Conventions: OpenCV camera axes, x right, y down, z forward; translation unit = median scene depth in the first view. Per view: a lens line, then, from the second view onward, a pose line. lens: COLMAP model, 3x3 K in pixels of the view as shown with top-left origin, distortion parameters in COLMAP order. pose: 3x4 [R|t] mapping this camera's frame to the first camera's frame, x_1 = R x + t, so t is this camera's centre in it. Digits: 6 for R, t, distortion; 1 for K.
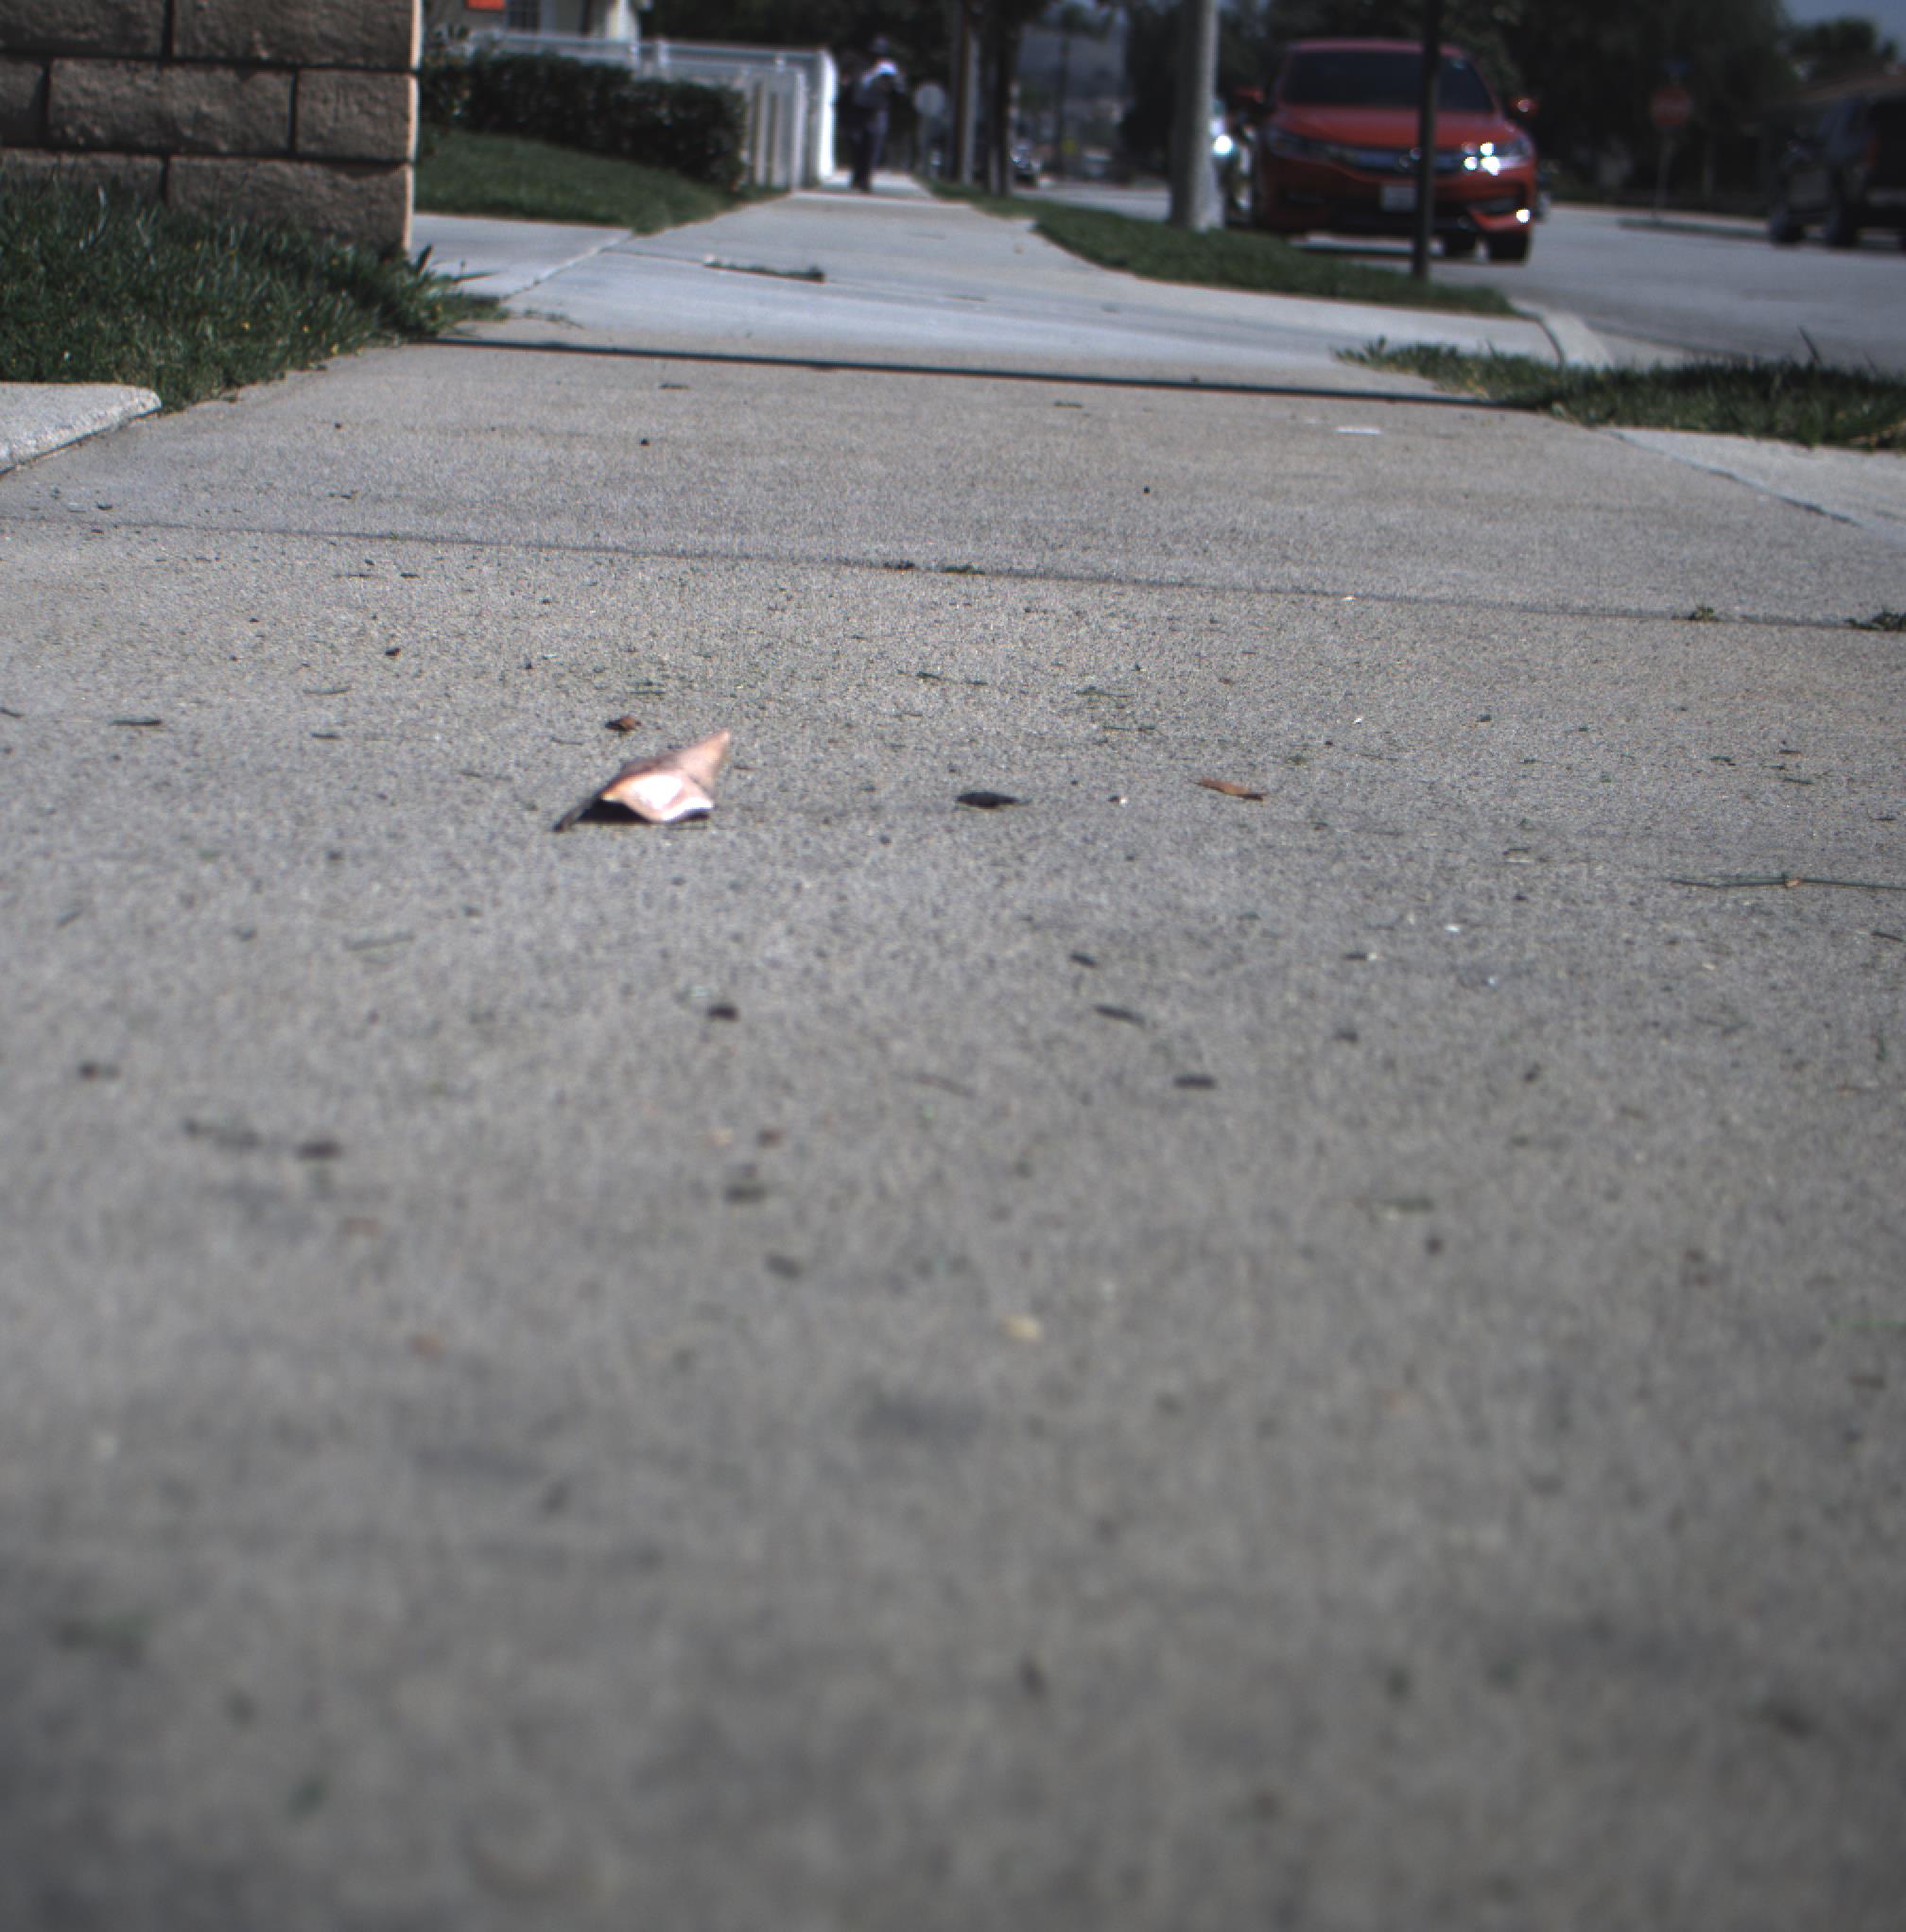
lens RADIAL K [[4330.0, 0, 710.7], [0, 4330.0, 965.9], [0, 0, 1]] dist [-0.183847, 0.777890]
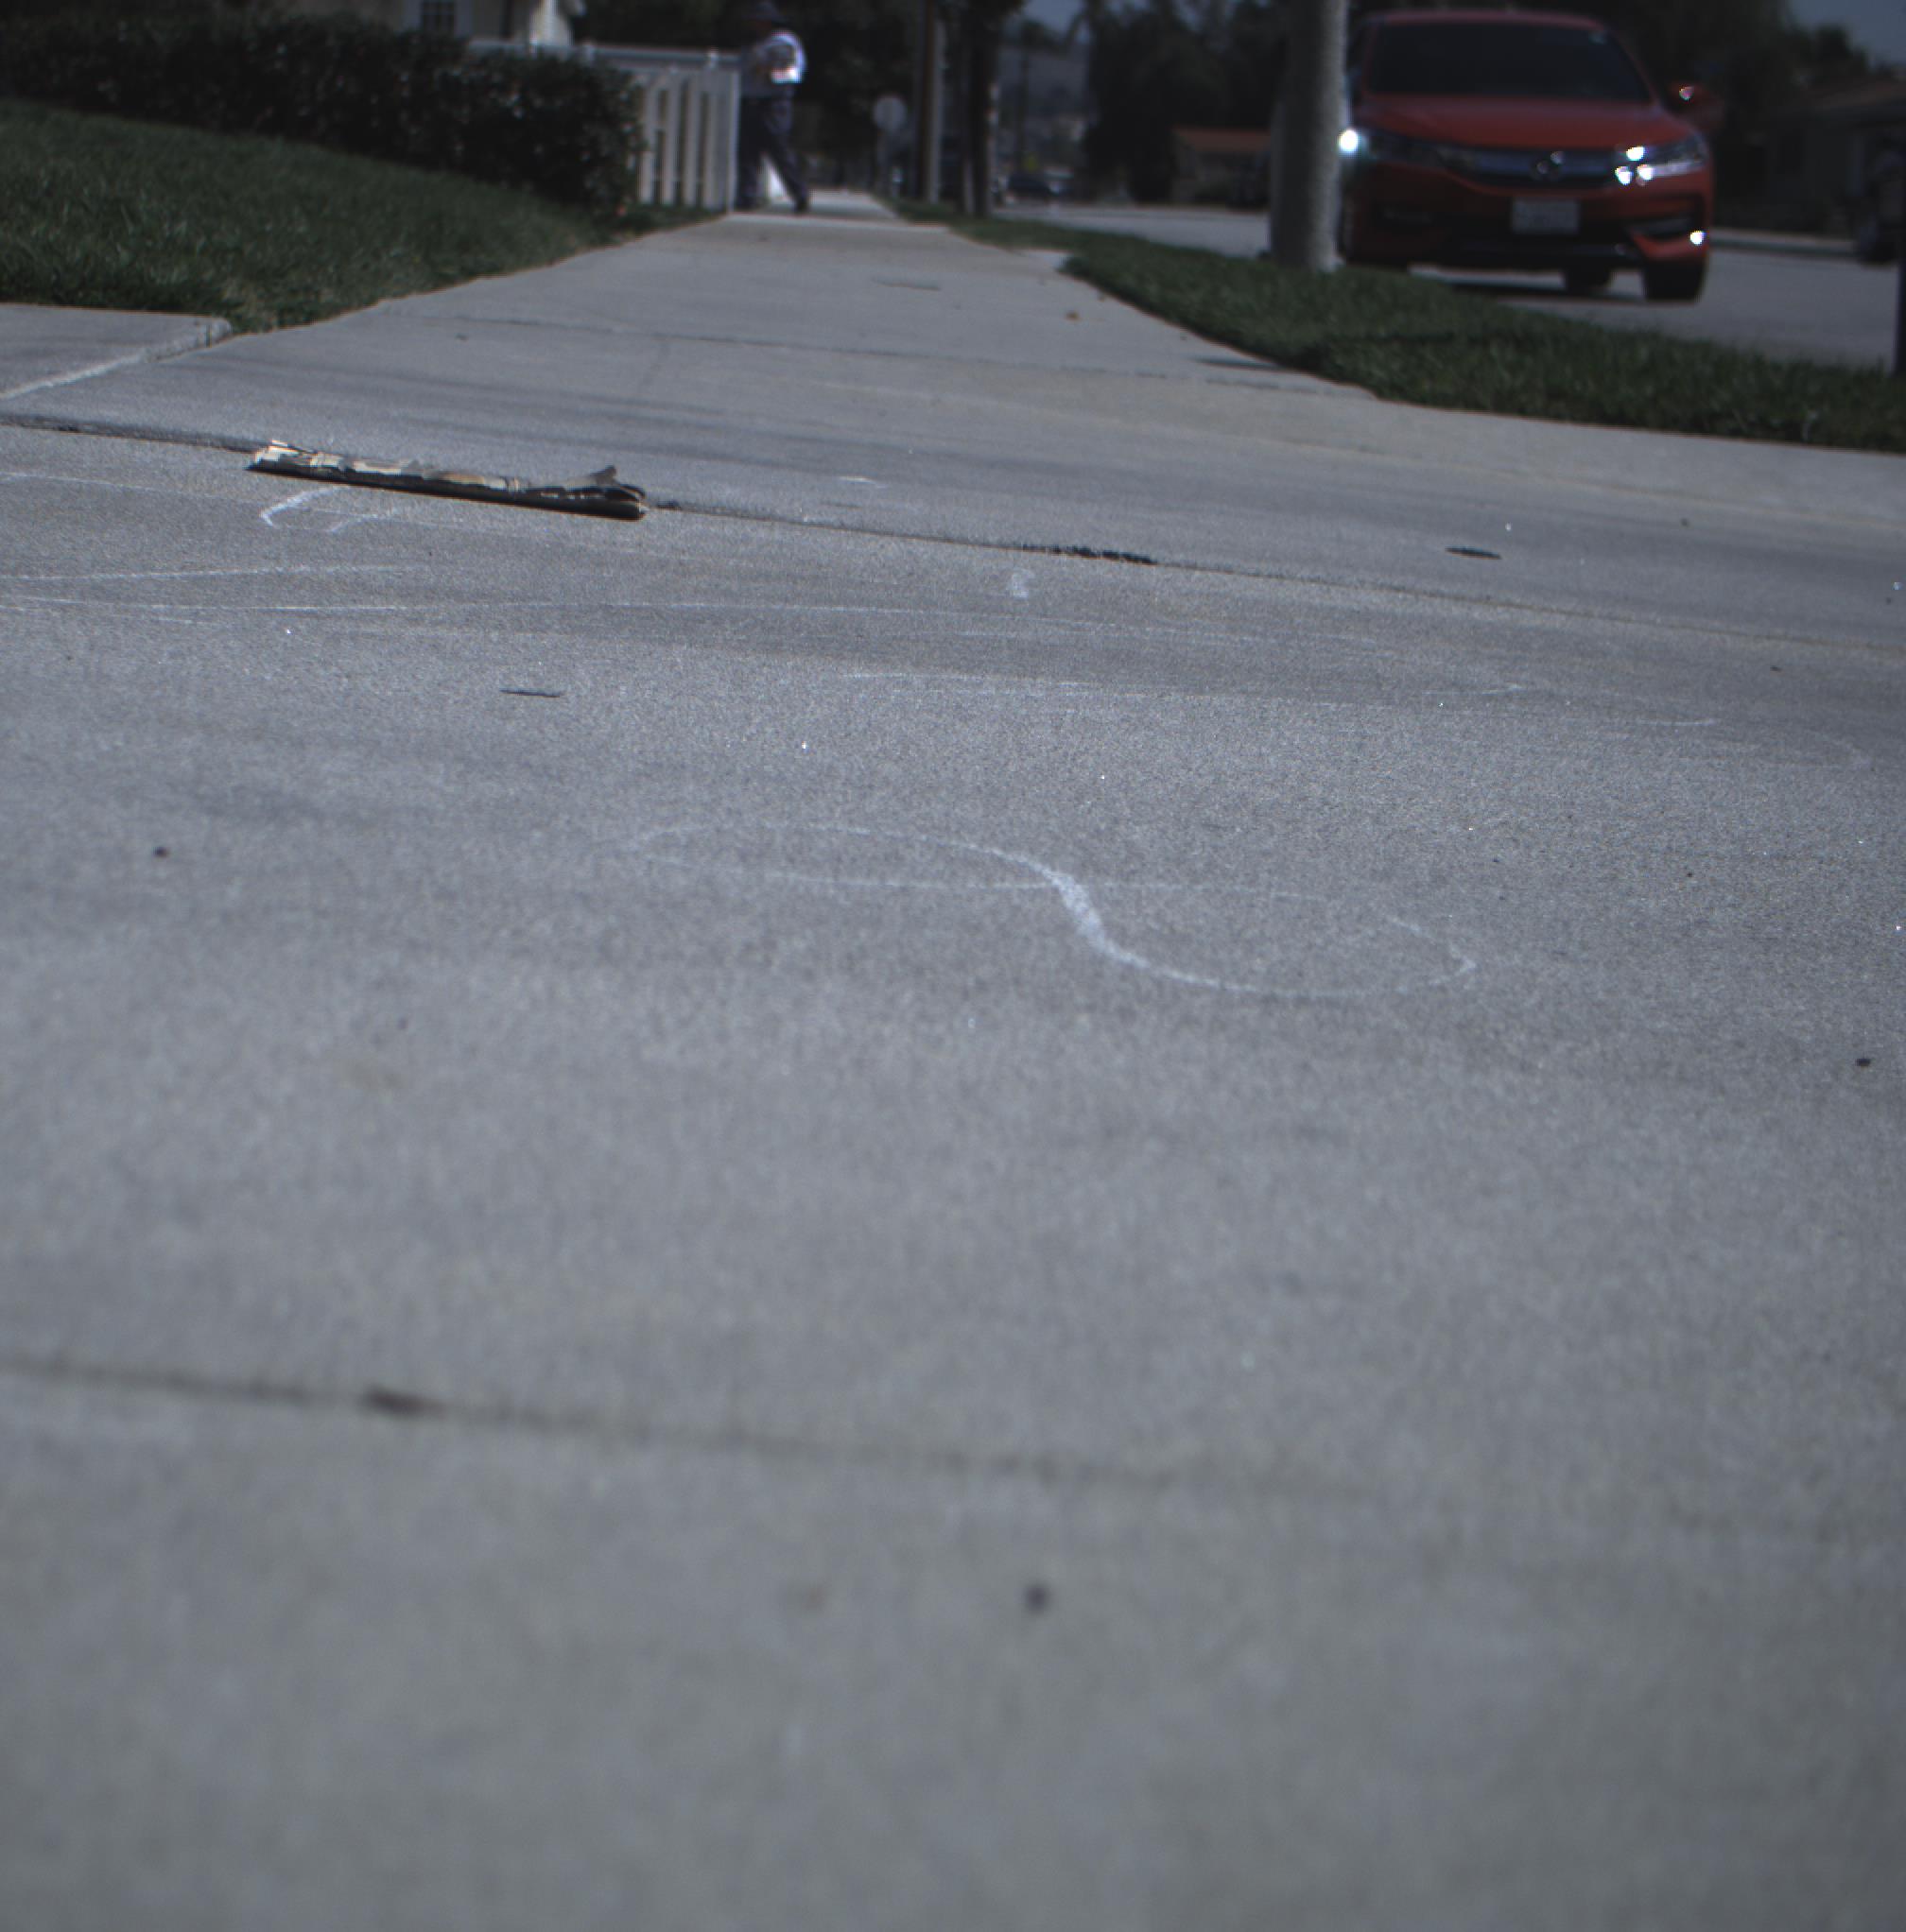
lens RADIAL K [[4329.9, 0, 722.5], [0, 4329.9, 964.9], [0, 0, 1]] dist [-0.182704, 0.816080]
pose [[0.999894, -0.009937, 0.010641, 0.010877], [0.009990, 0.999938, -0.004923, -0.047531], [-0.010592, 0.005029, 0.999931, 0.261884]]
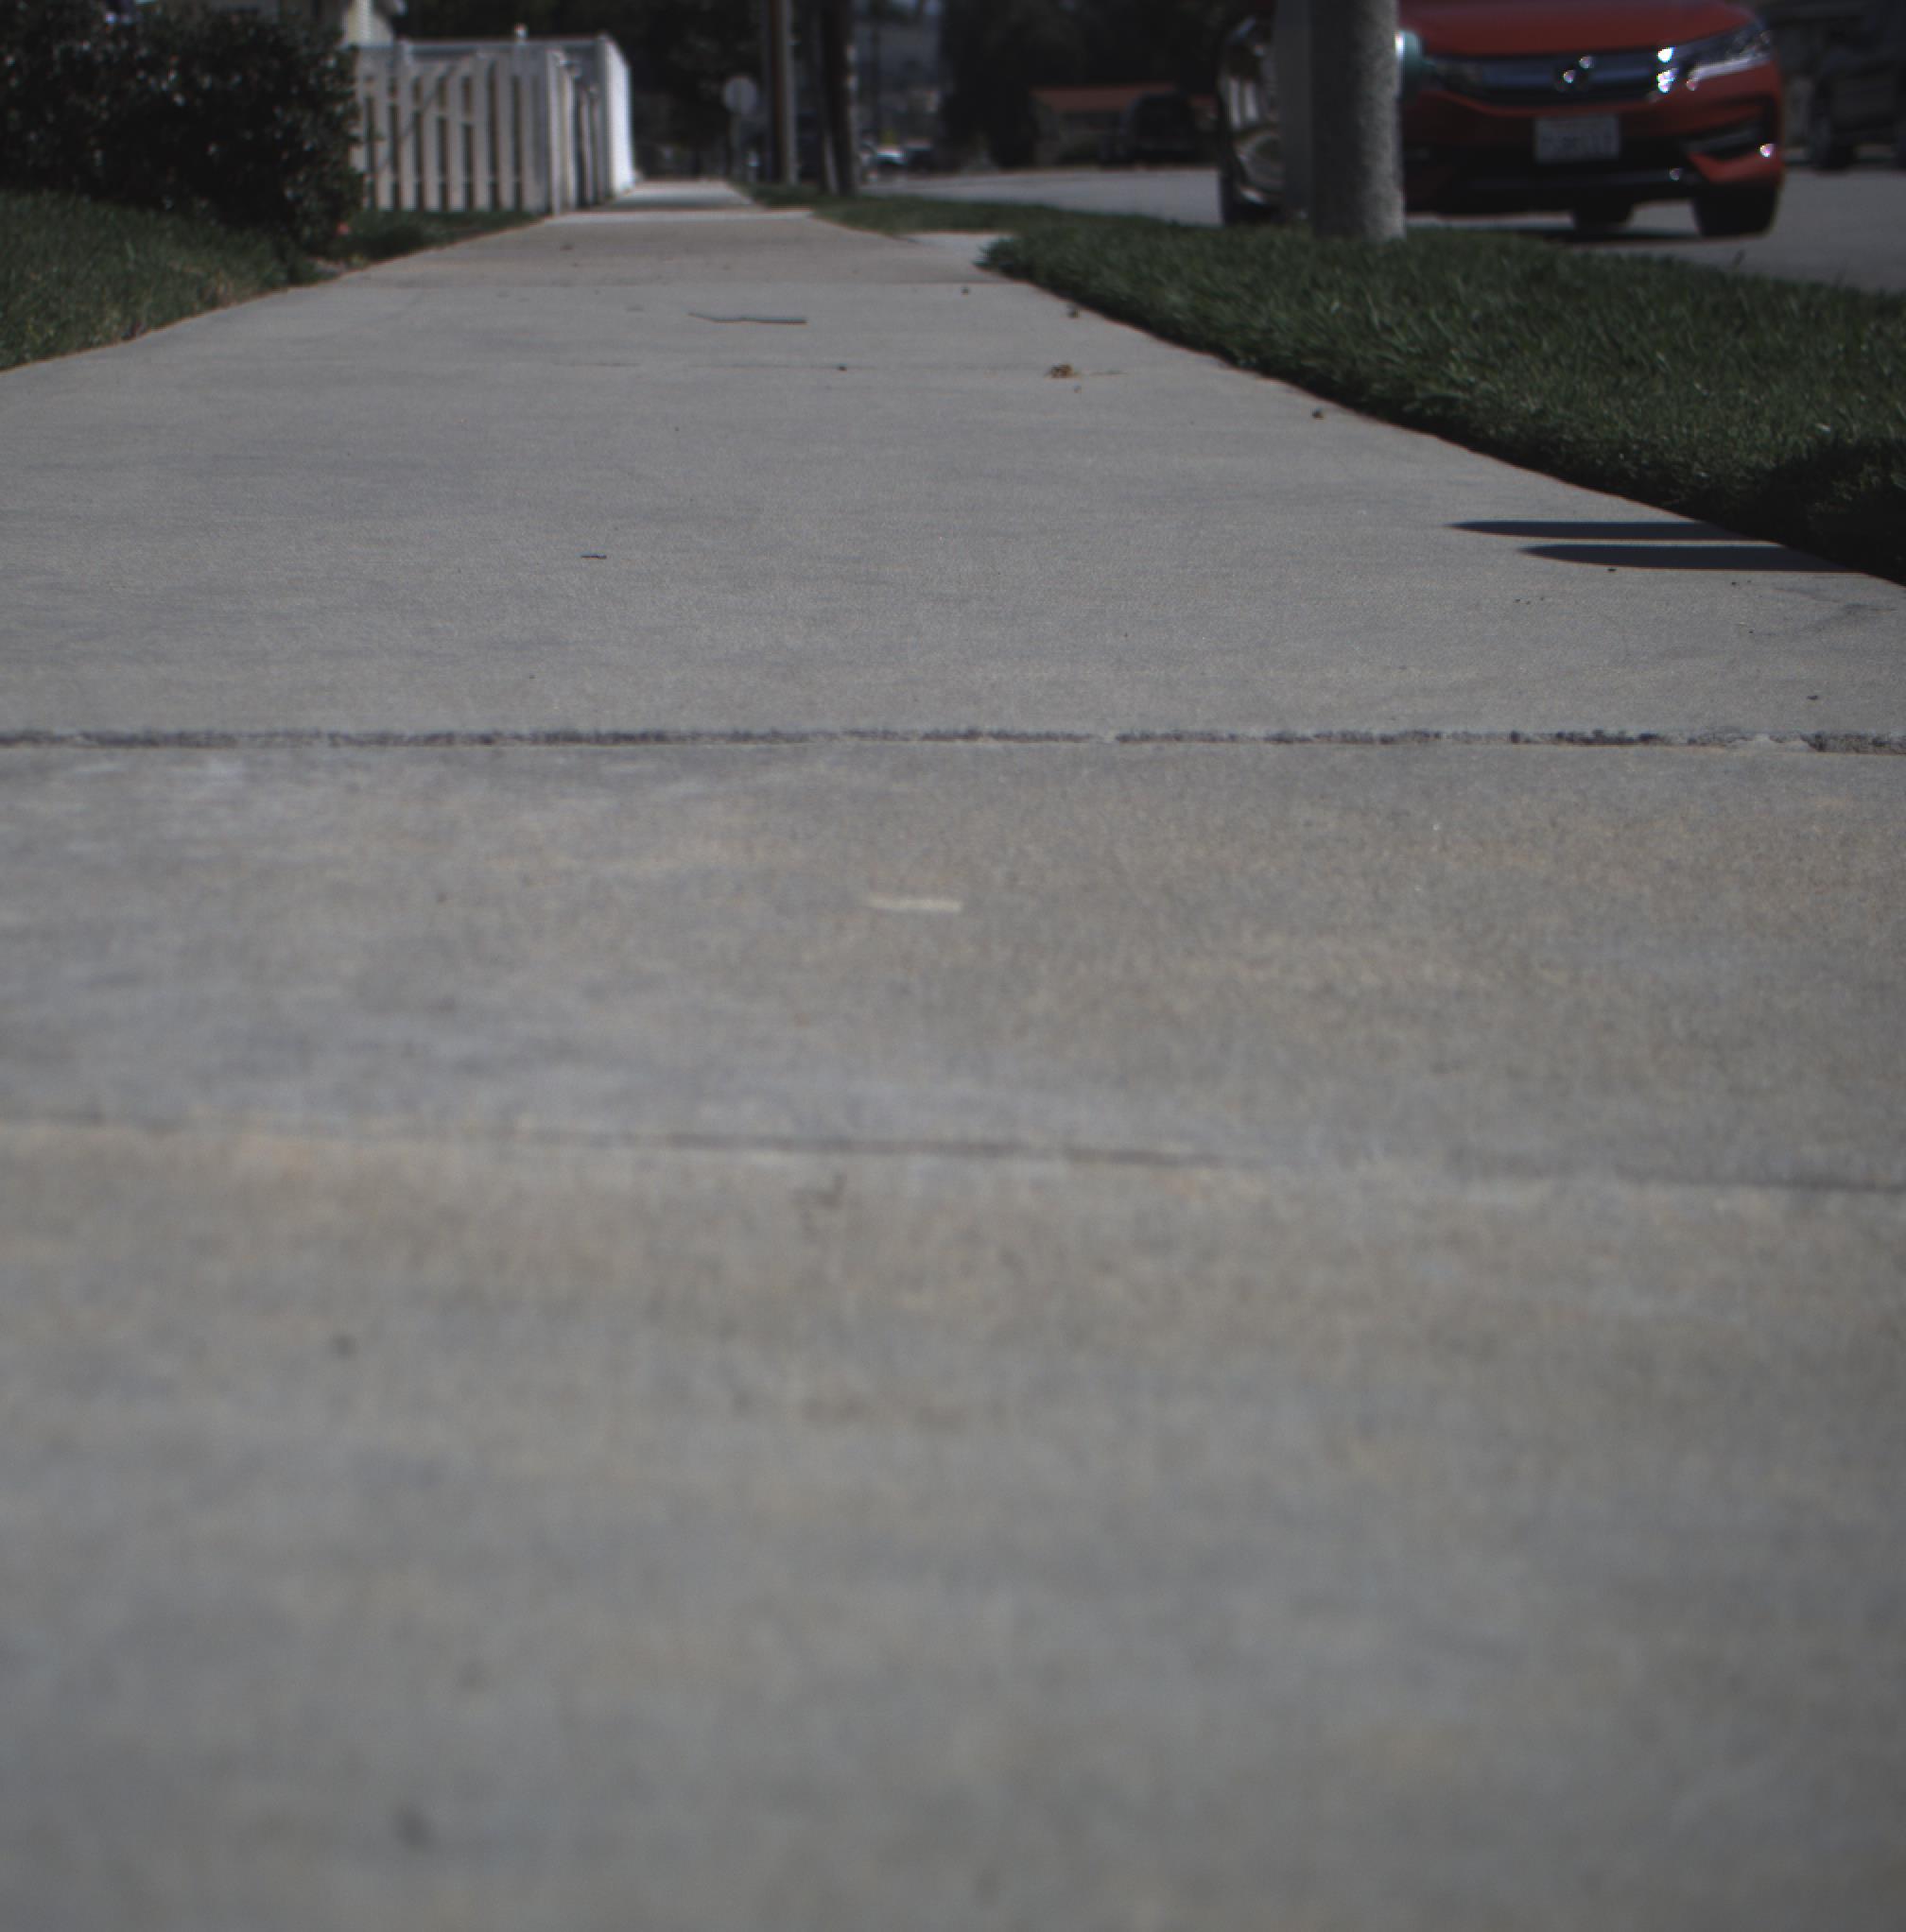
lens RADIAL K [[4329.0, 0, 725.8], [0, 4329.0, 967.0], [0, 0, 1]] dist [-0.178774, 0.794359]
pose [[0.995489, -0.090298, 0.029120, 0.021780], [0.090395, 0.995904, -0.002006, -0.077699], [-0.028820, 0.004630, 0.999574, 0.430138]]
